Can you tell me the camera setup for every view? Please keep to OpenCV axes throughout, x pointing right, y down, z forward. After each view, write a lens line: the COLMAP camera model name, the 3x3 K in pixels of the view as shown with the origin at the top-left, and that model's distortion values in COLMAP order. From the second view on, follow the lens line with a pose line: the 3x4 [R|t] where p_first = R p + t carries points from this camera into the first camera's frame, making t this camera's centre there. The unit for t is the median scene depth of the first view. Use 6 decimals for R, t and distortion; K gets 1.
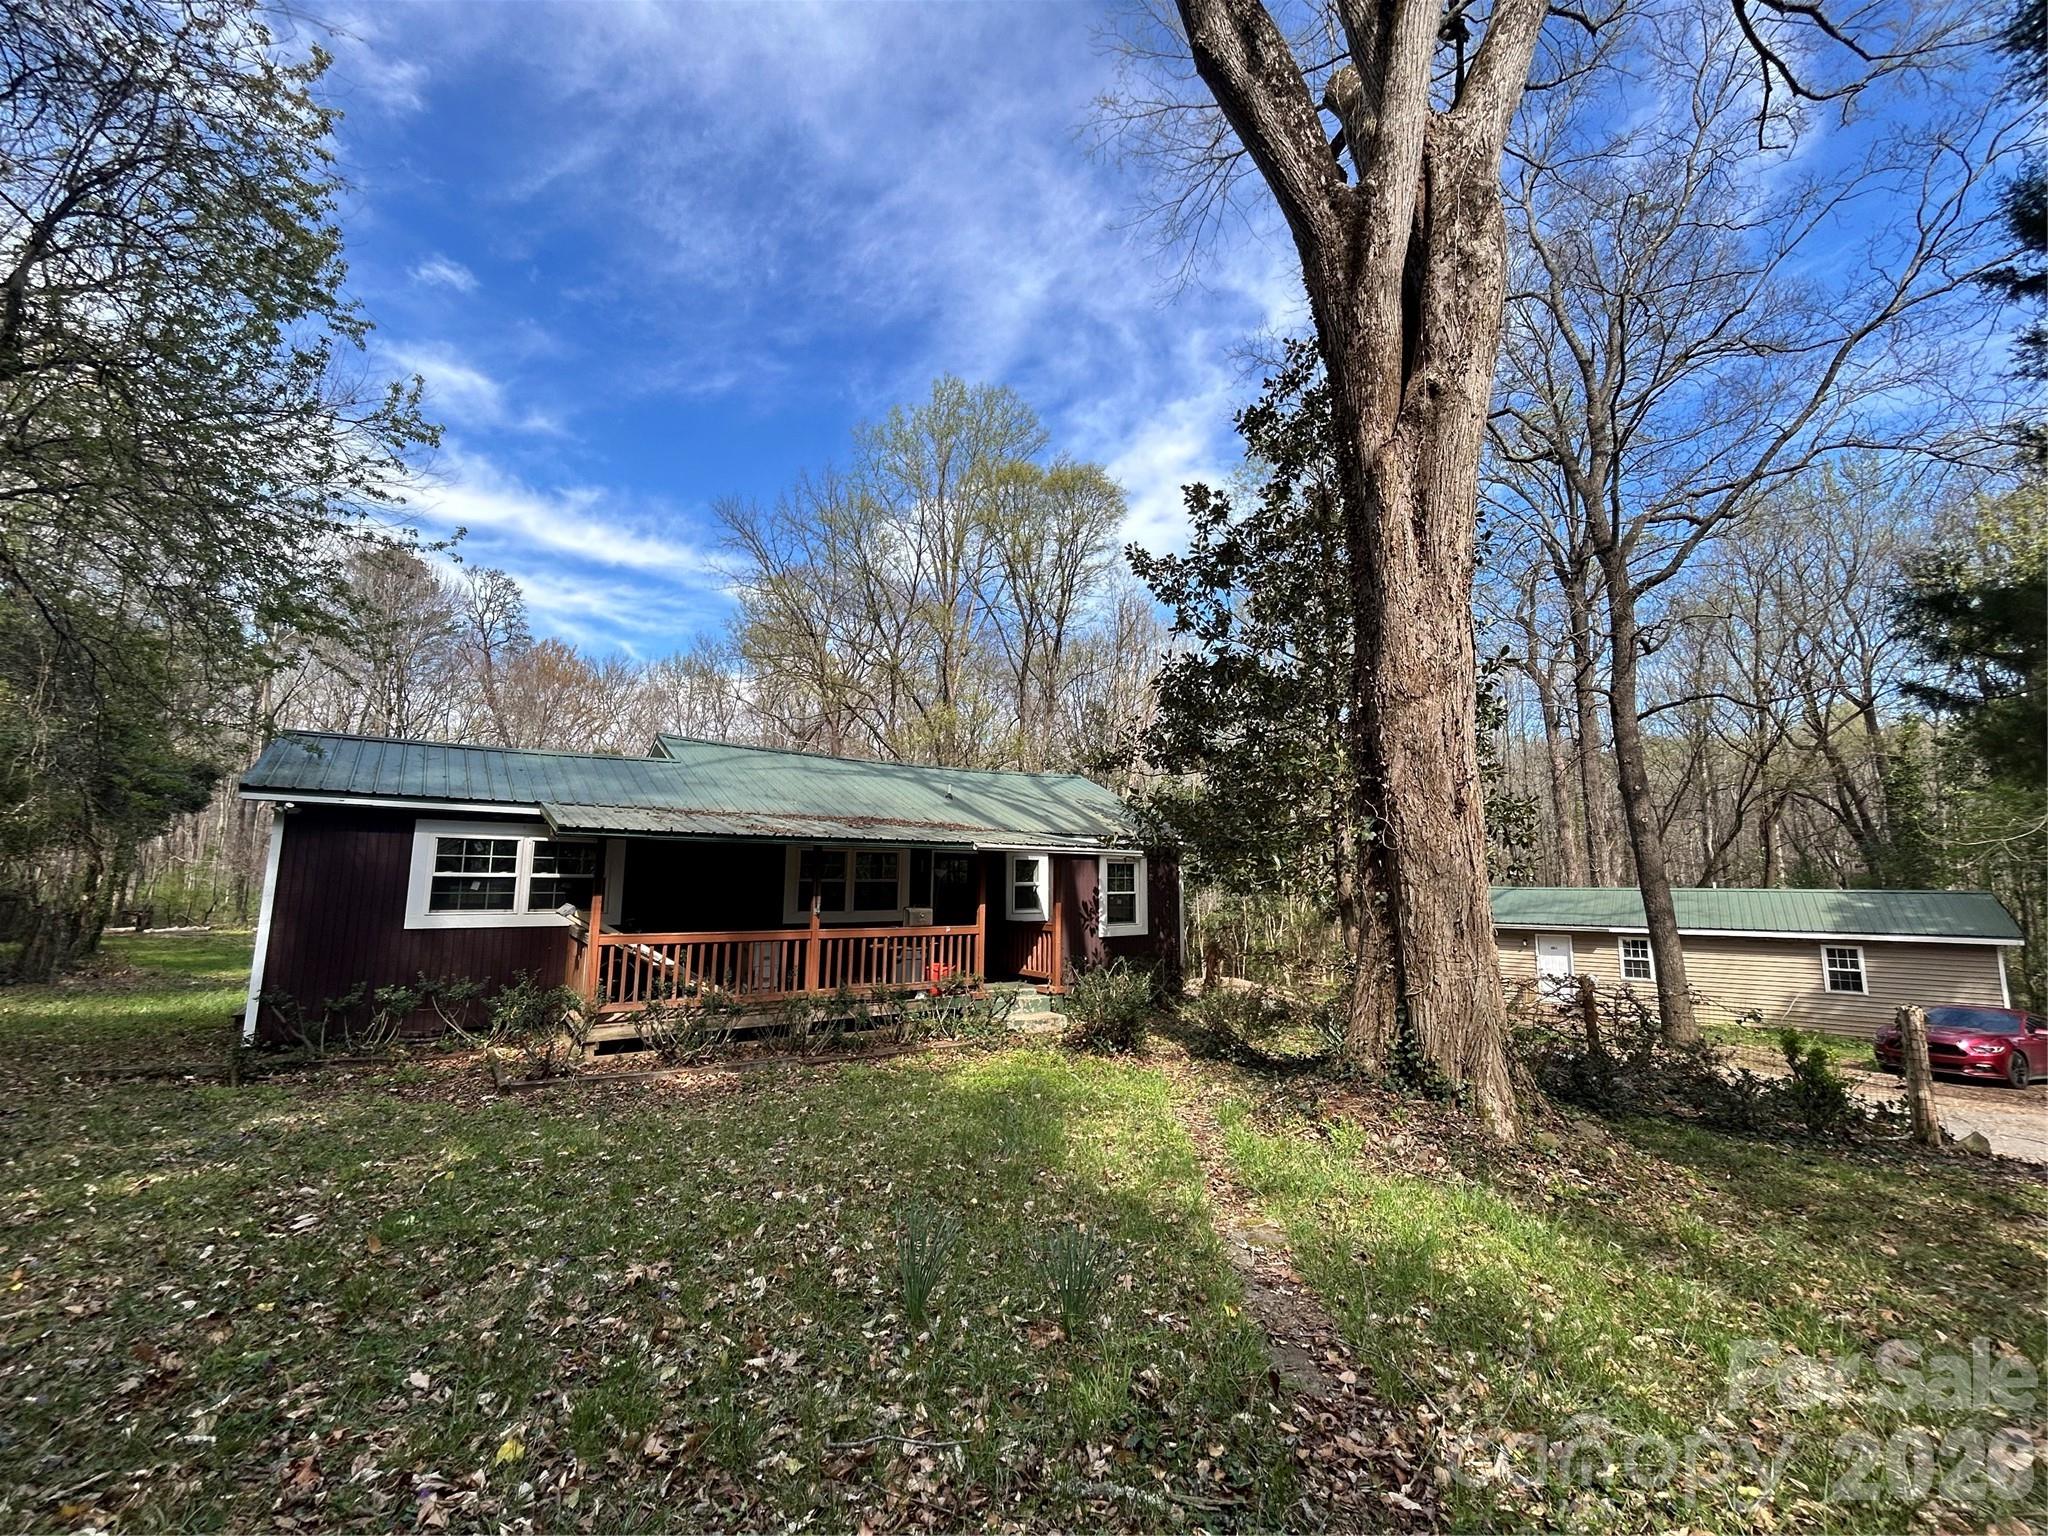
lens RADIAL K [[839.7, 0, 1025.0], [0, 839.7, 769.4], [0, 0, 1]] dist [0.003963, 0.001103]
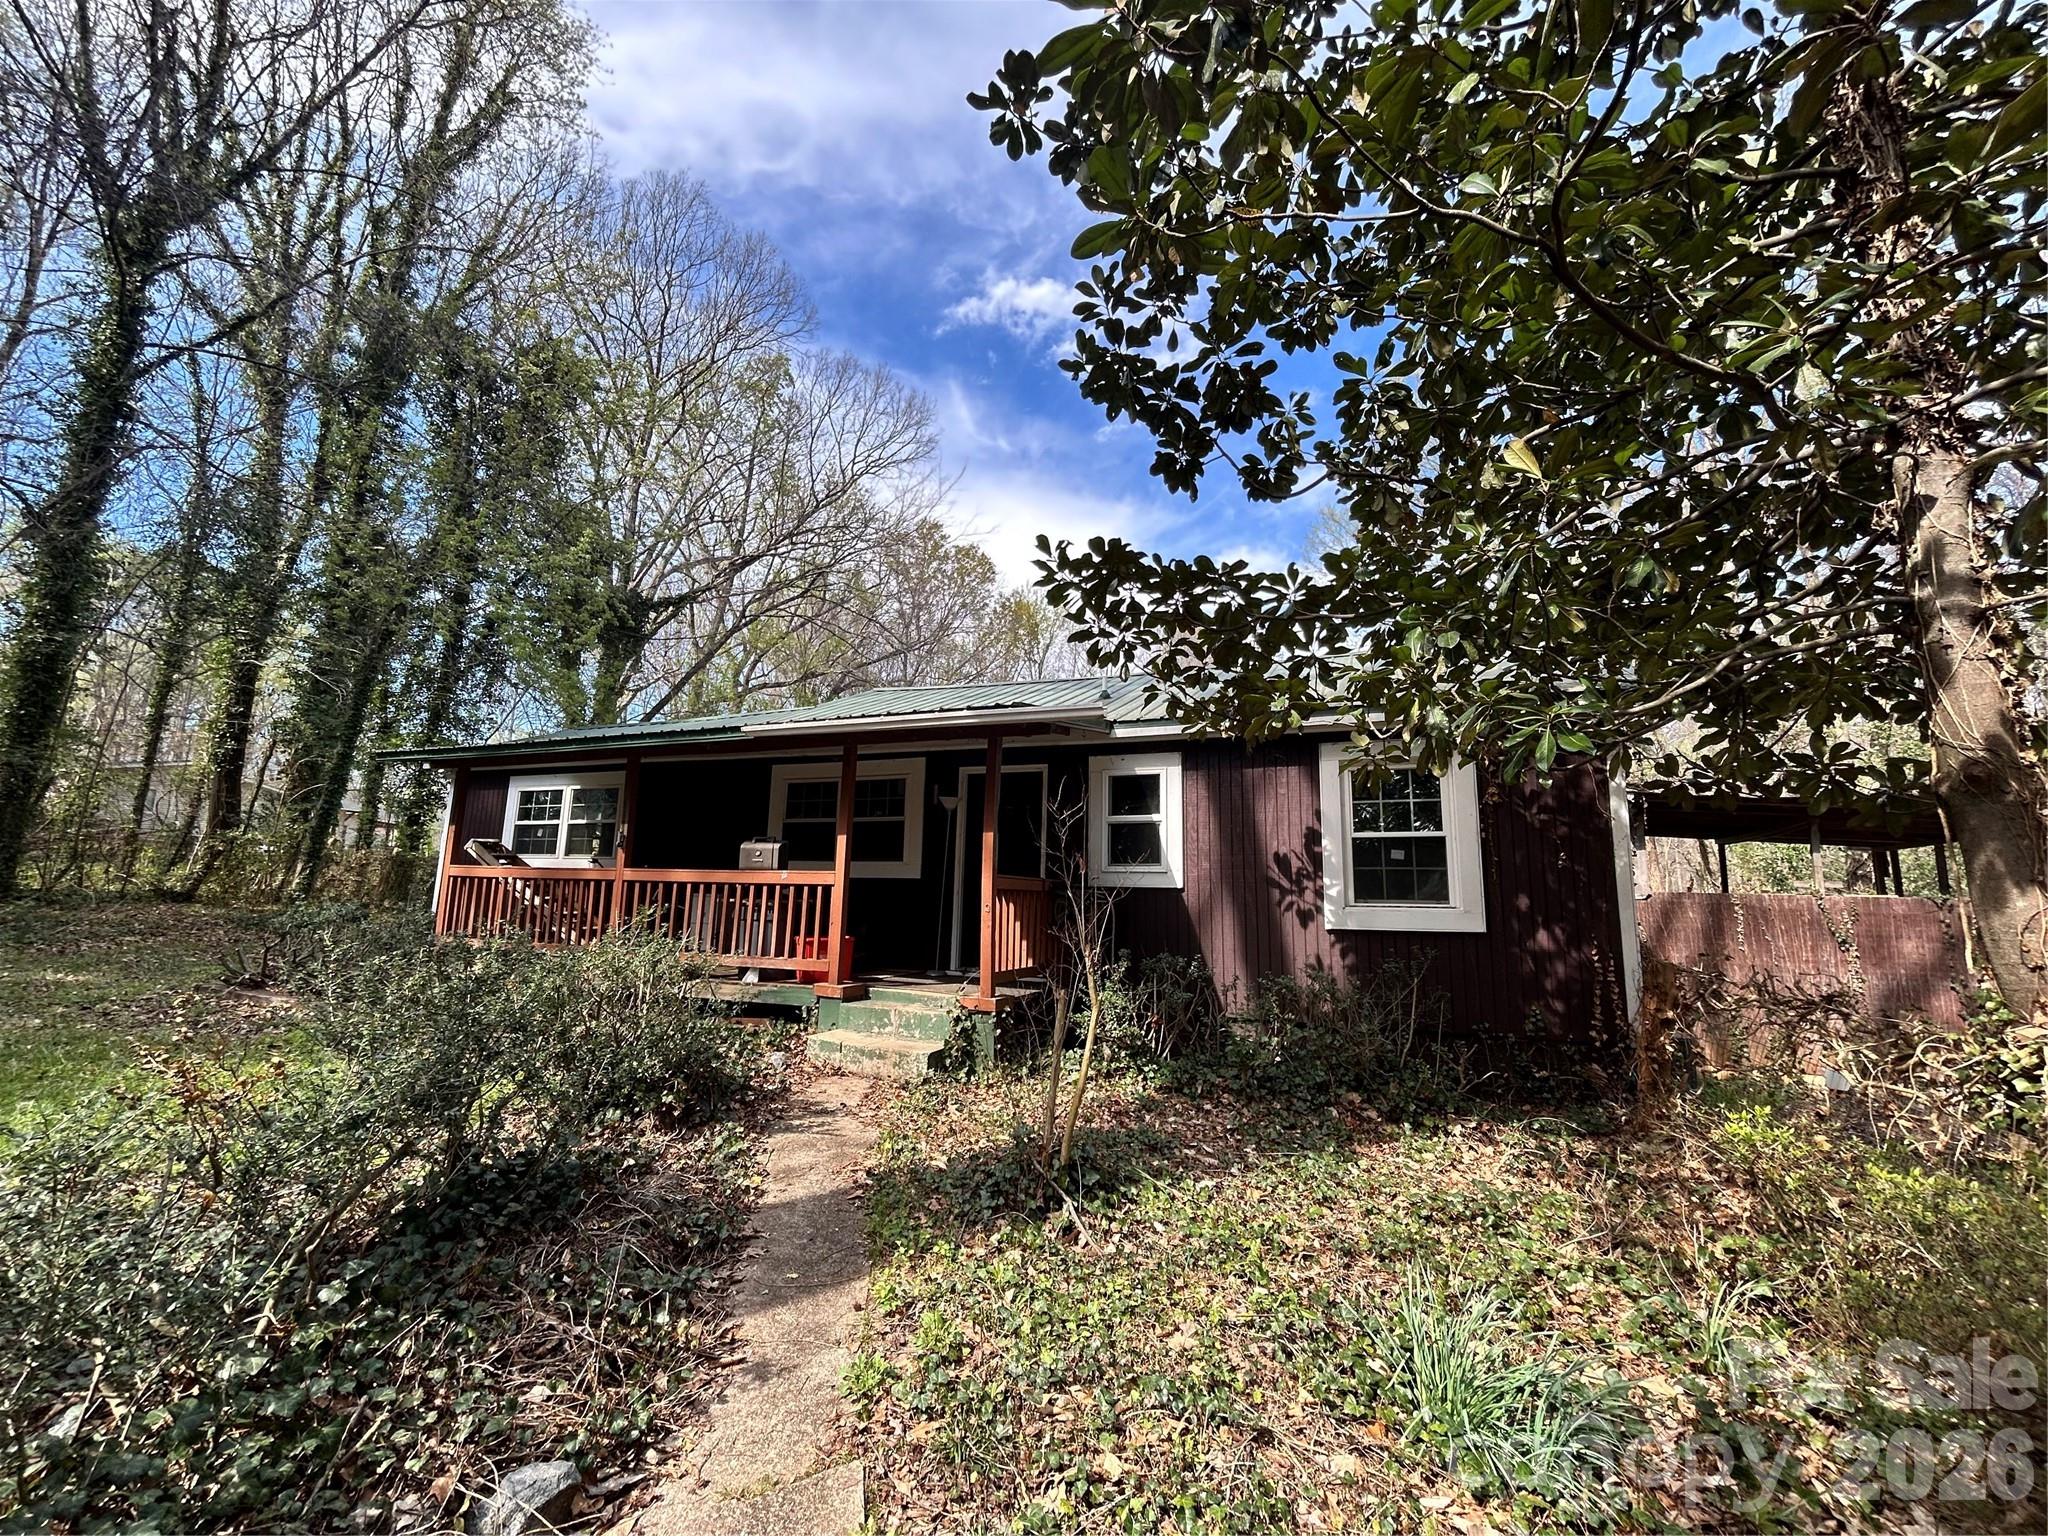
lens RADIAL K [[839.7, 0, 1023.8], [0, 839.7, 766.1], [0, 0, 1]] dist [0.003963, 0.001103]
pose [[0.535091, -0.129807, -0.834762, 0.043272], [0.091791, 0.991208, -0.095296, 0.015229], [0.839793, -0.025632, 0.542301, 0.066661]]
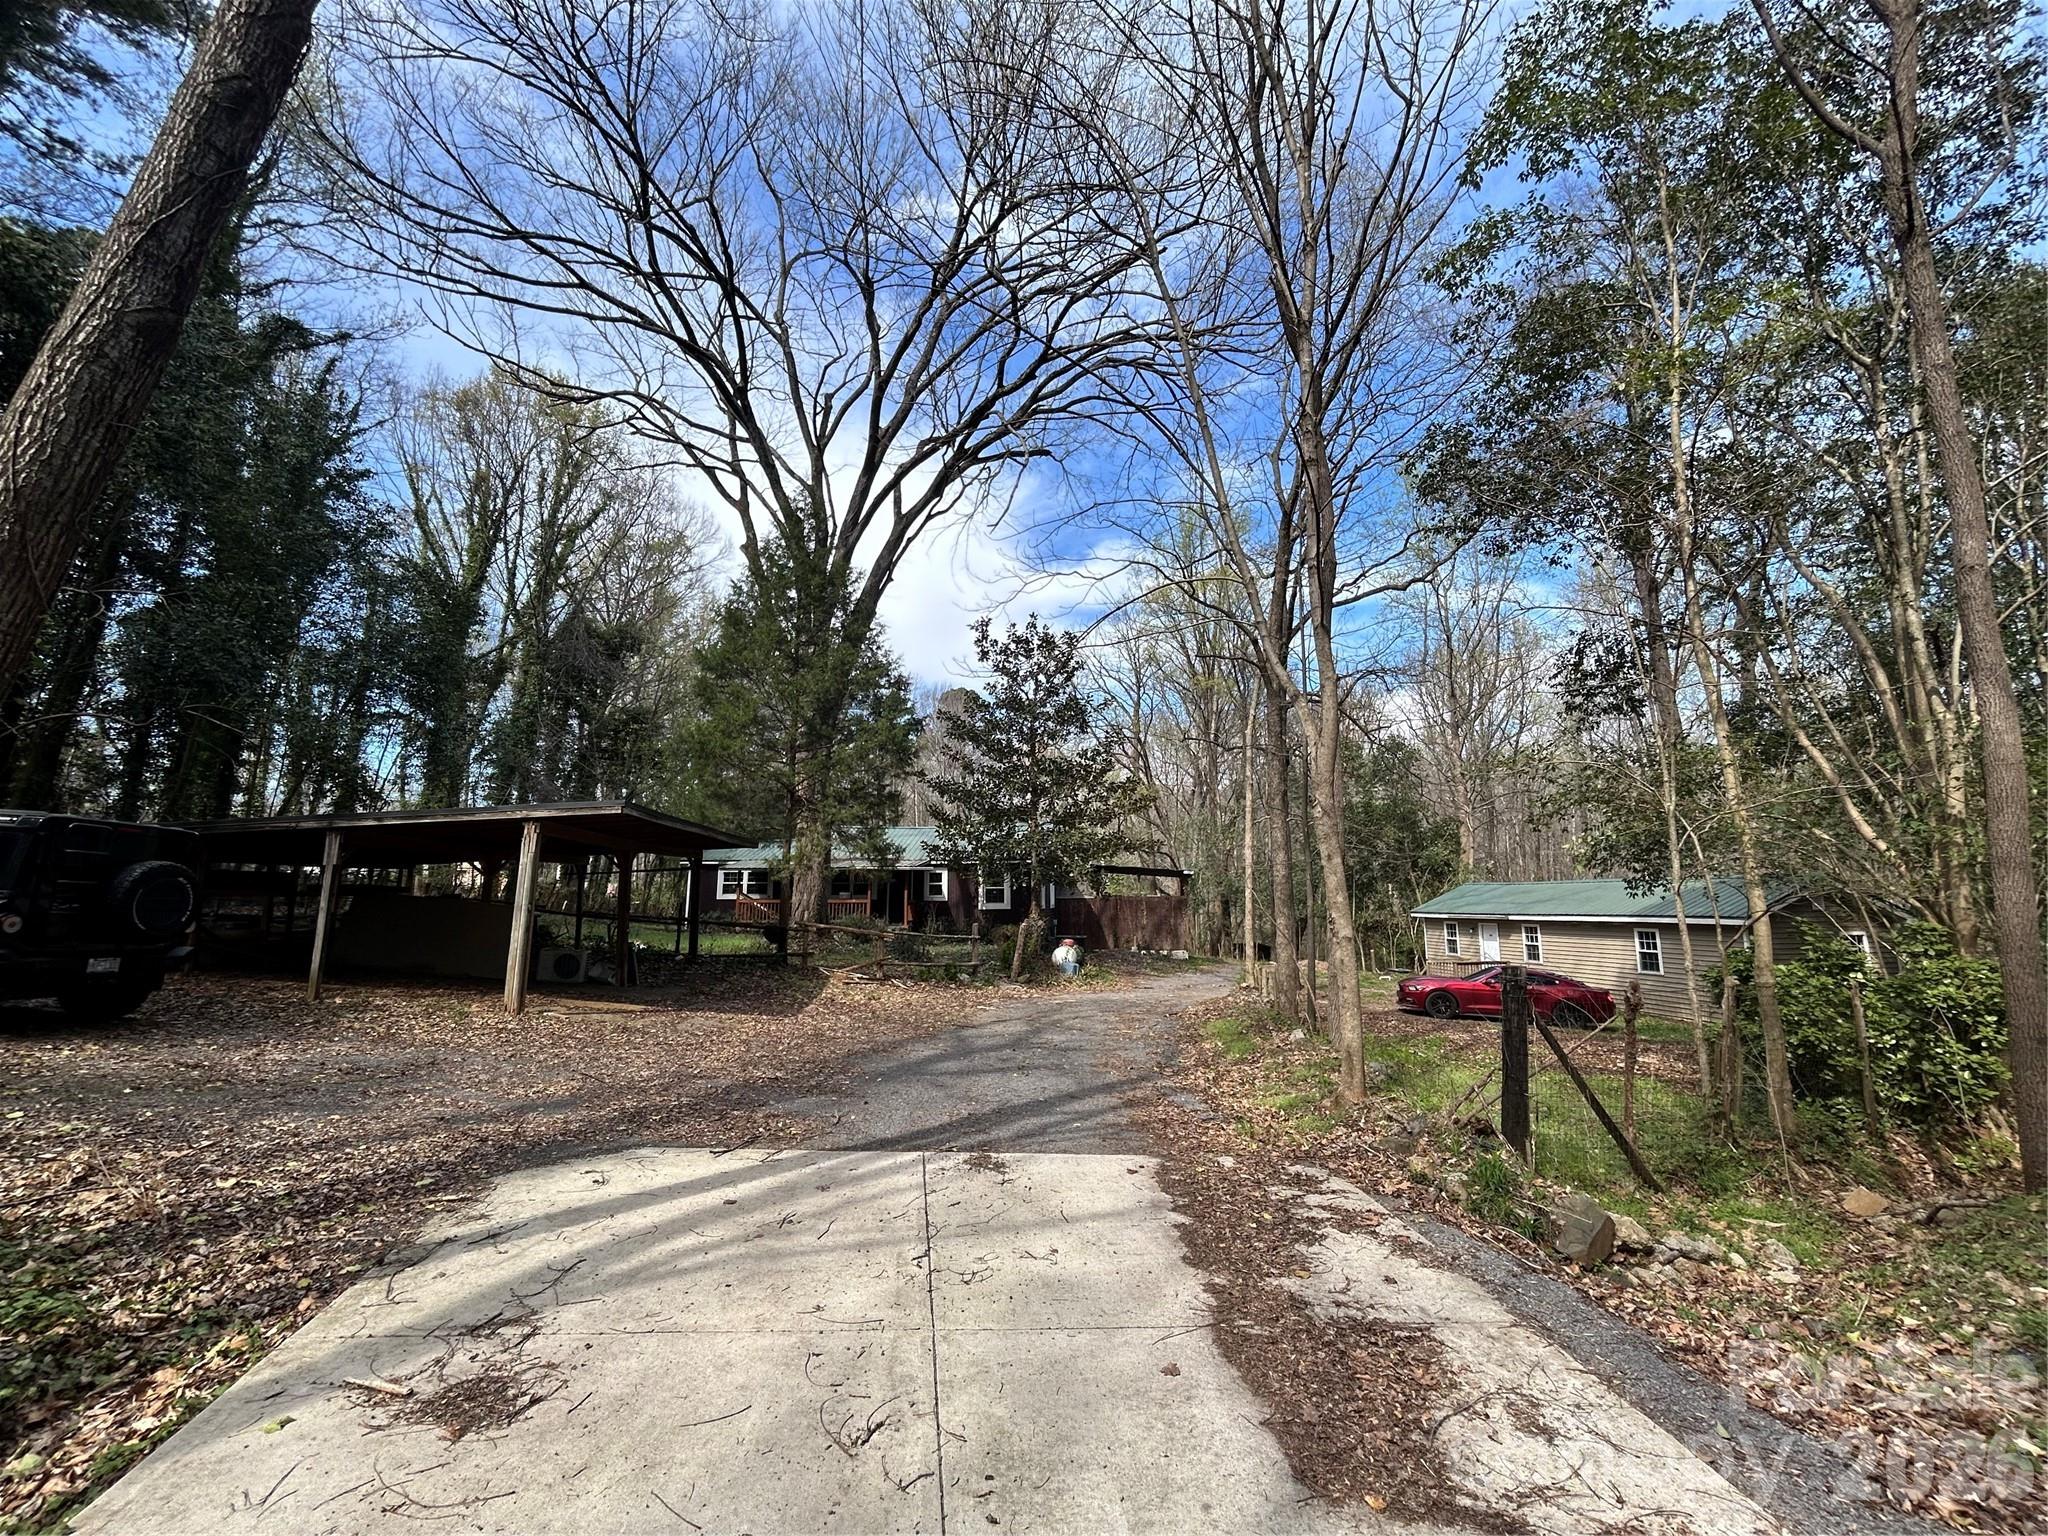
lens RADIAL K [[839.7, 0, 1019.7], [0, 839.7, 764.0], [0, 0, 1]] dist [0.003963, 0.001103]
pose [[0.737567, -0.117082, -0.665046, 0.168862], [0.097691, 0.992994, -0.066475, -0.000512], [0.668170, -0.015939, 0.743838, -0.047549]]
